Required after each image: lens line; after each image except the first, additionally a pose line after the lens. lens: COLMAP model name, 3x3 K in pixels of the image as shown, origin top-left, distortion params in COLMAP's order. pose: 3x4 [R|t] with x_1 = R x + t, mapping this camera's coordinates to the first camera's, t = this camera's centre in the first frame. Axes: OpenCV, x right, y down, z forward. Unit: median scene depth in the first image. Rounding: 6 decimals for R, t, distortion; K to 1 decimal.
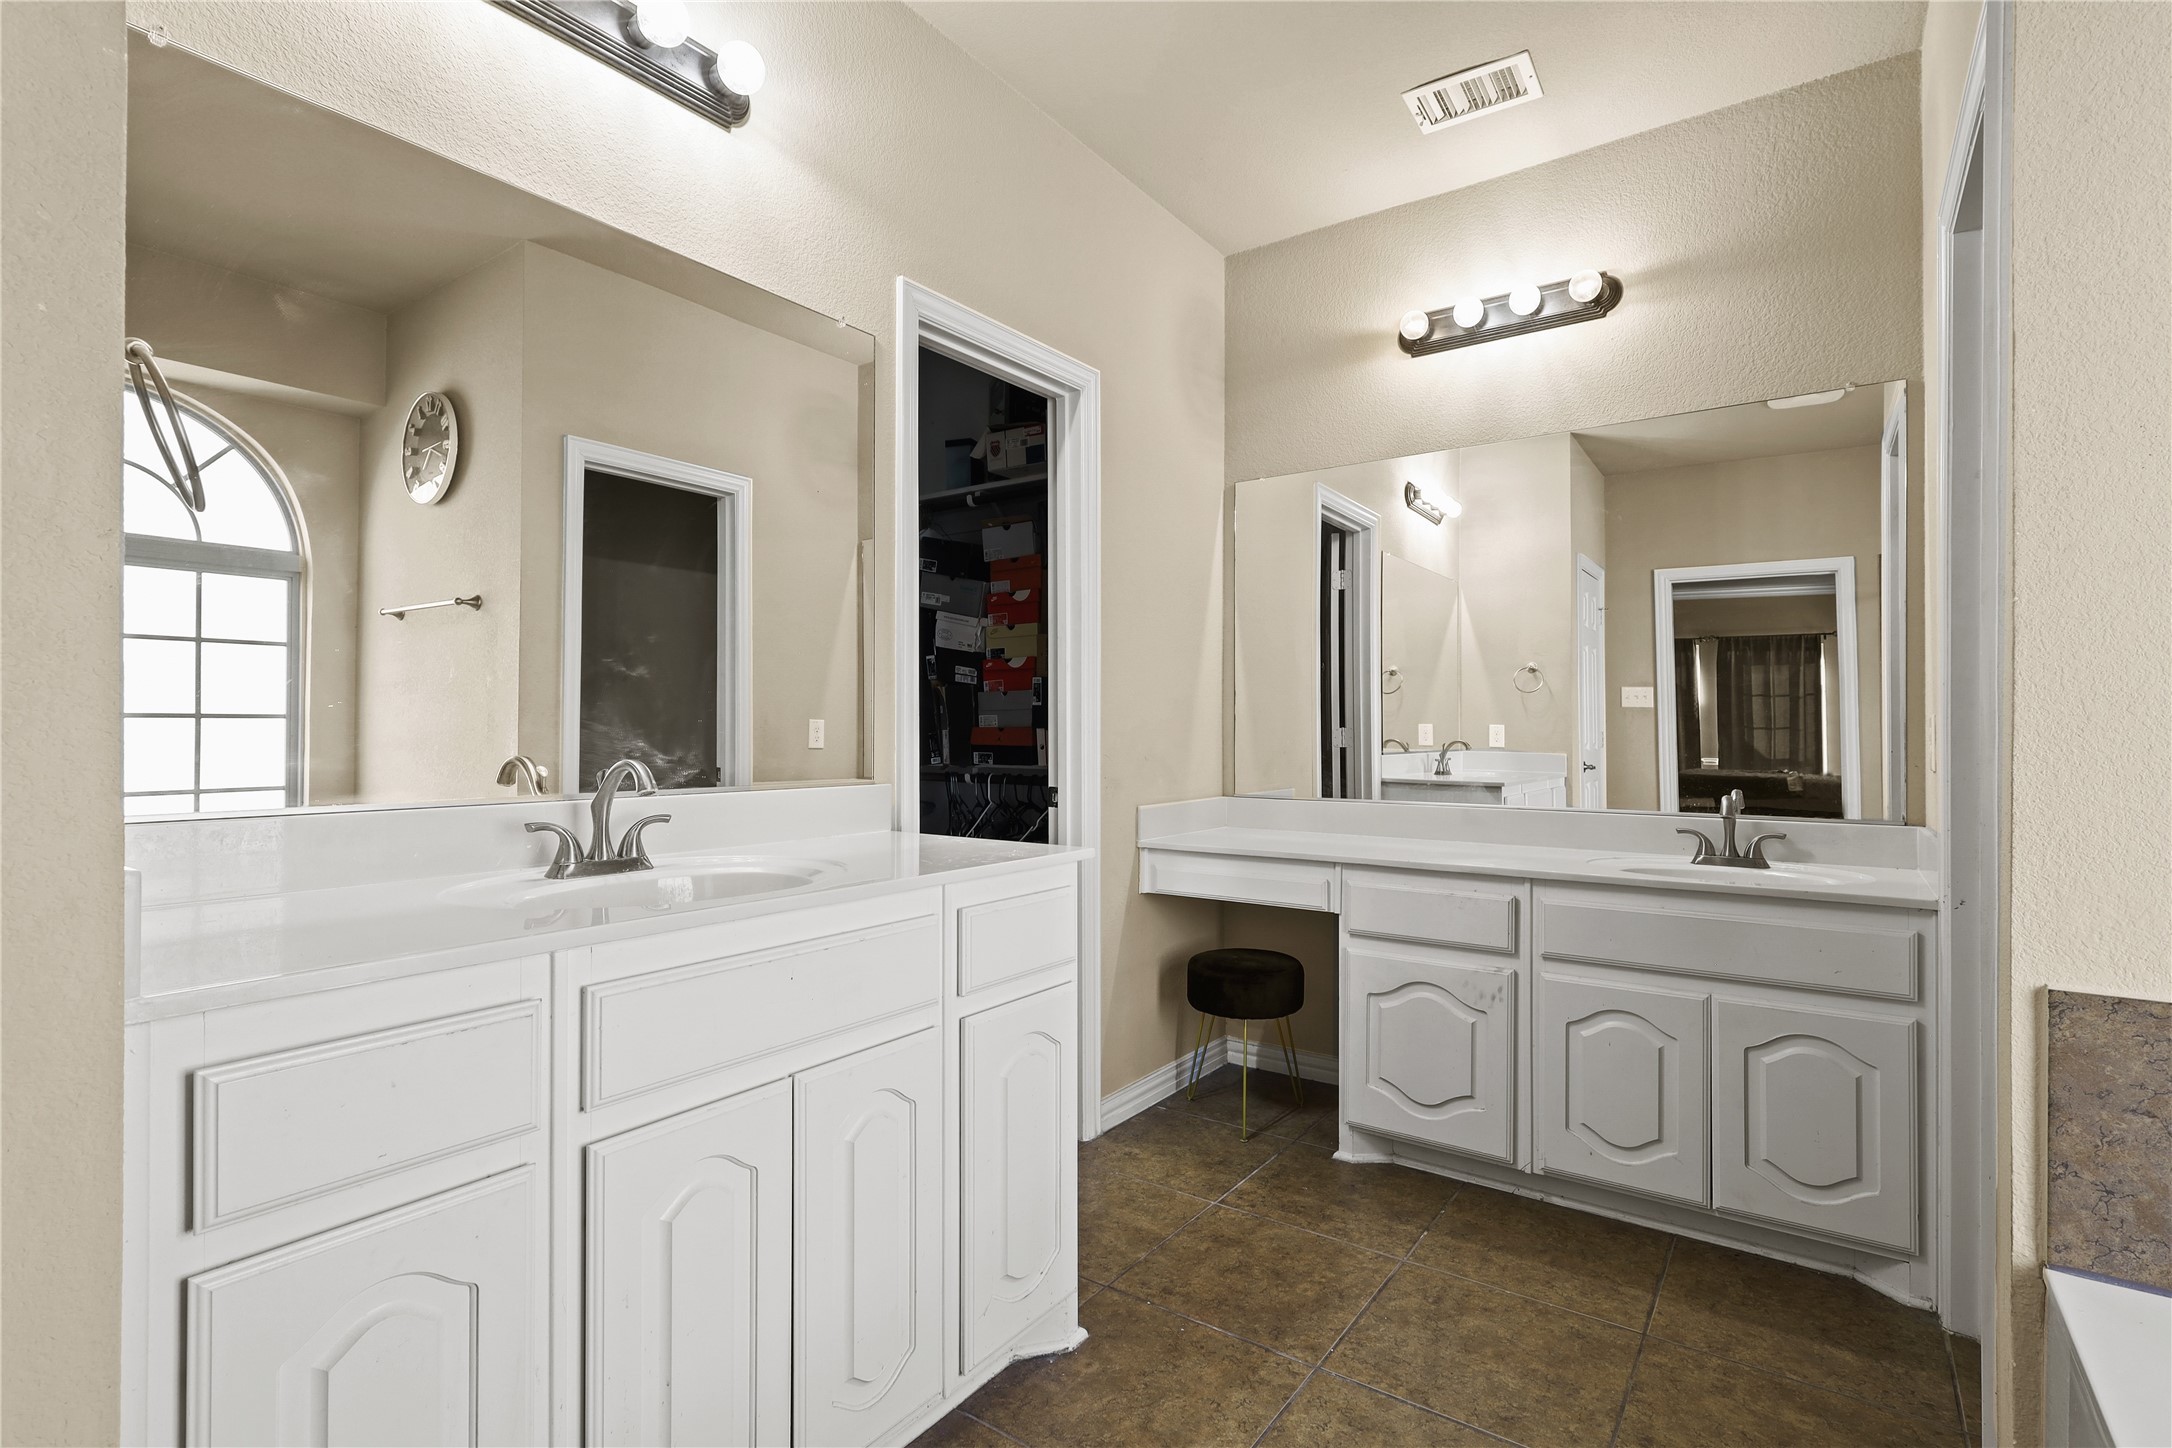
lens RADIAL K [[1015.9, 0, 1093.6], [0, 1015.9, 726.1], [0, 0, 1]] dist [-0.010708, 0.001076]
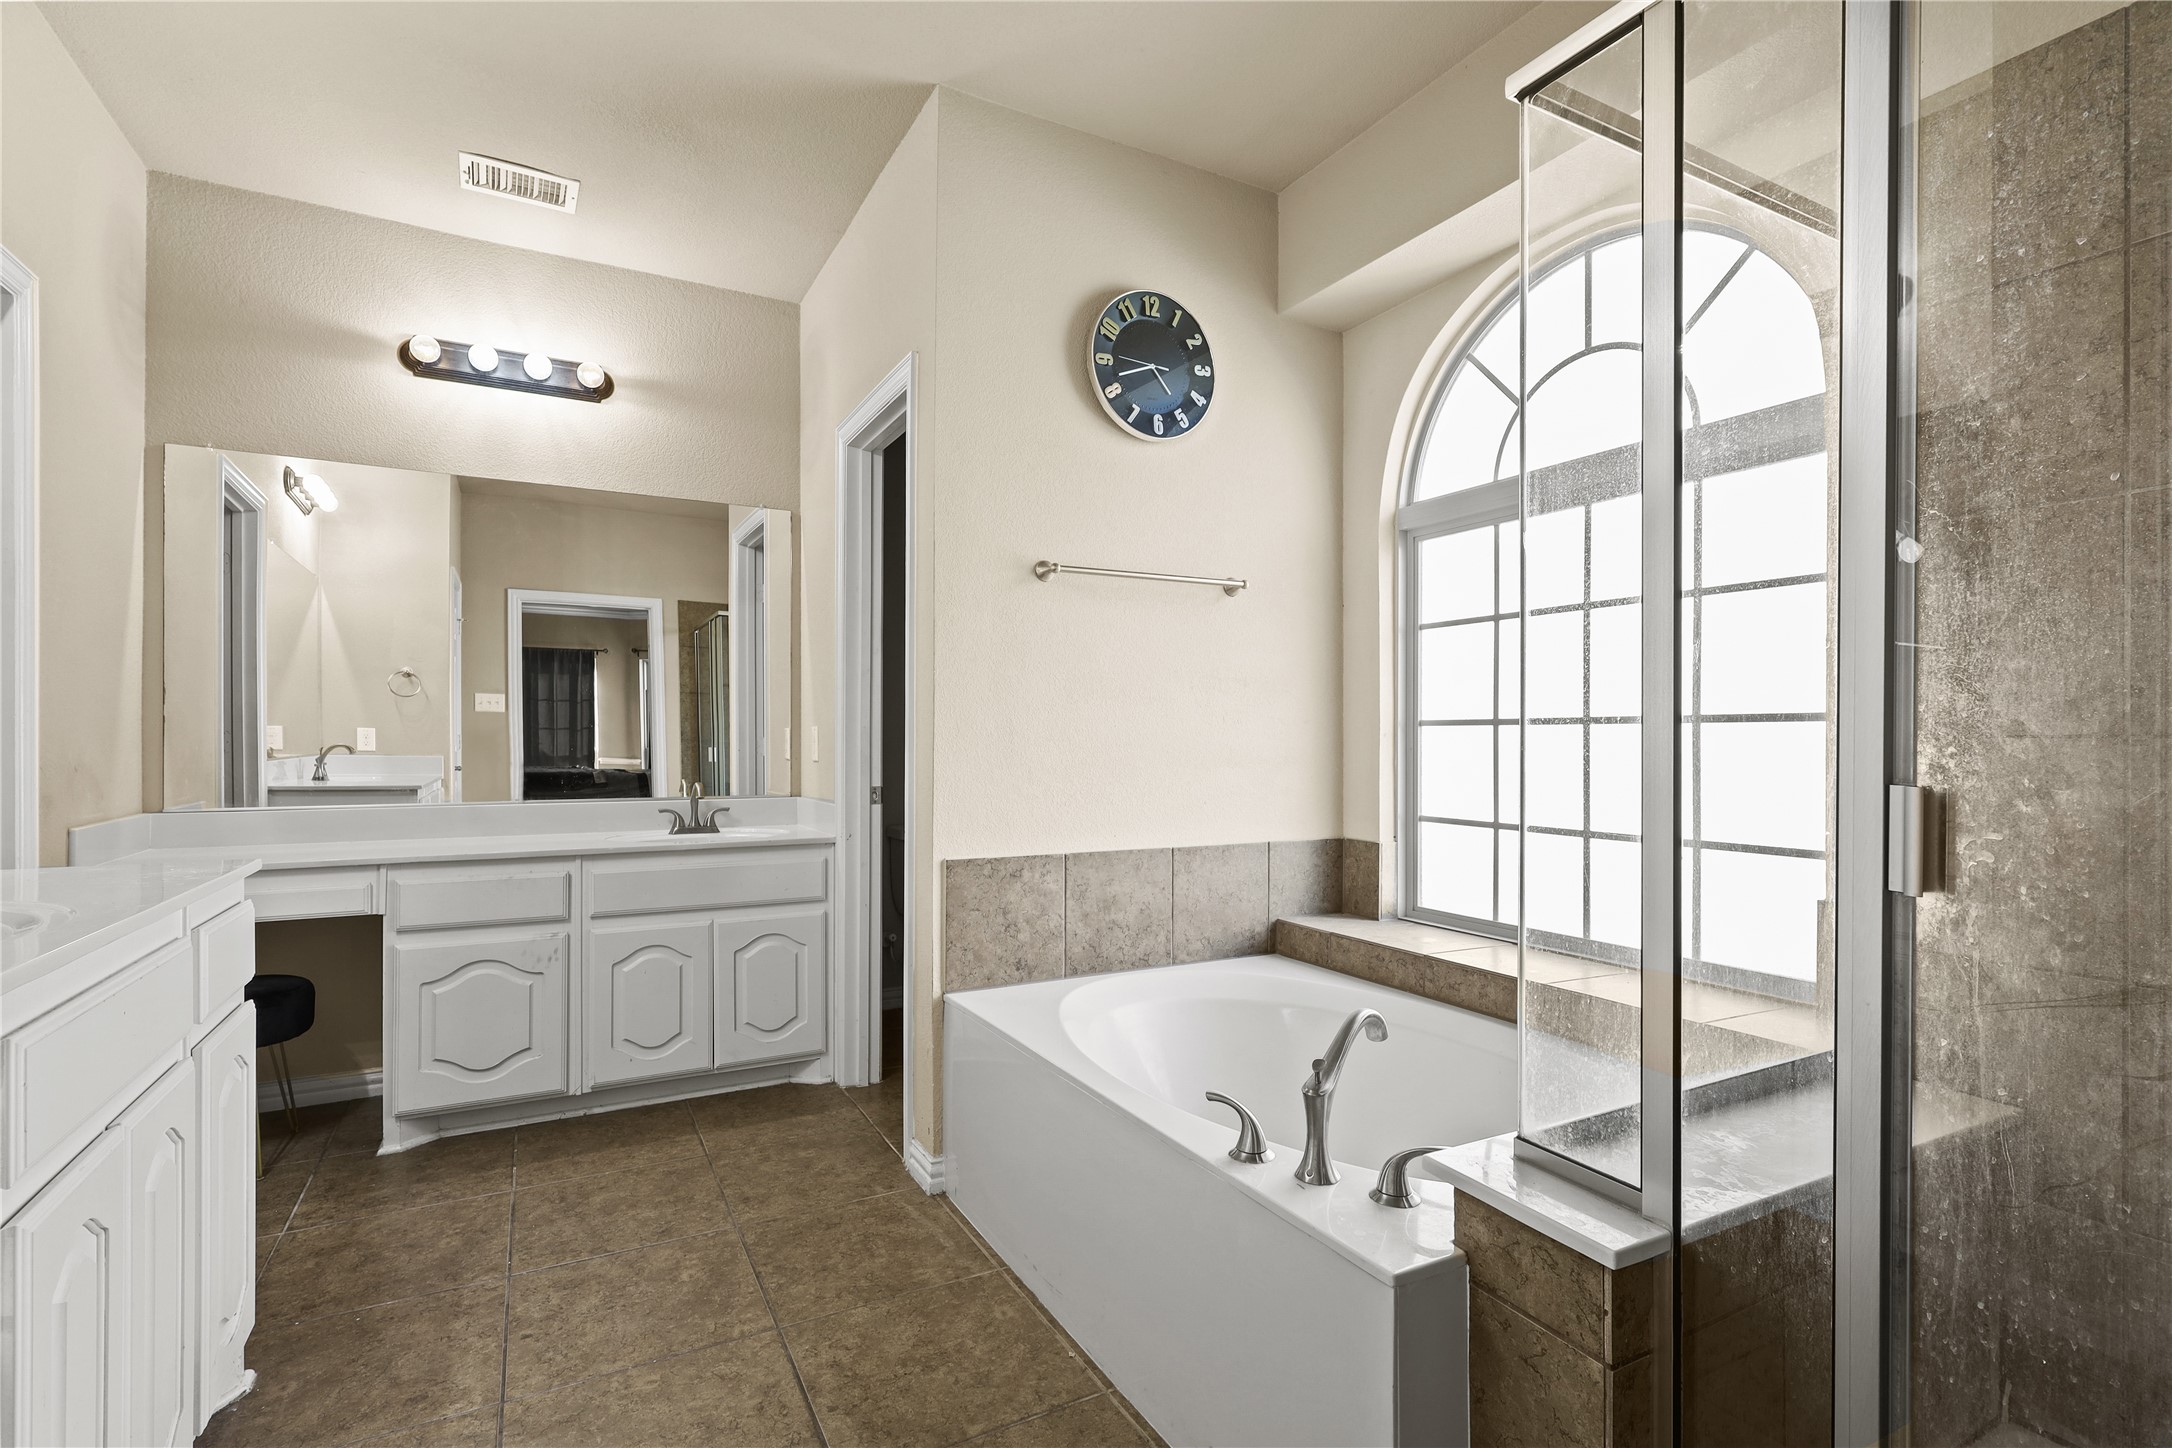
lens RADIAL K [[1015.9, 0, 1093.6], [0, 1015.9, 726.1], [0, 0, 1]] dist [-0.010708, 0.001076]
pose [[0.418852, 0.008455, 0.908015, -0.419344], [-0.007800, 0.999953, -0.005713, -0.005900], [-0.908021, -0.004689, 0.418898, -0.083257]]
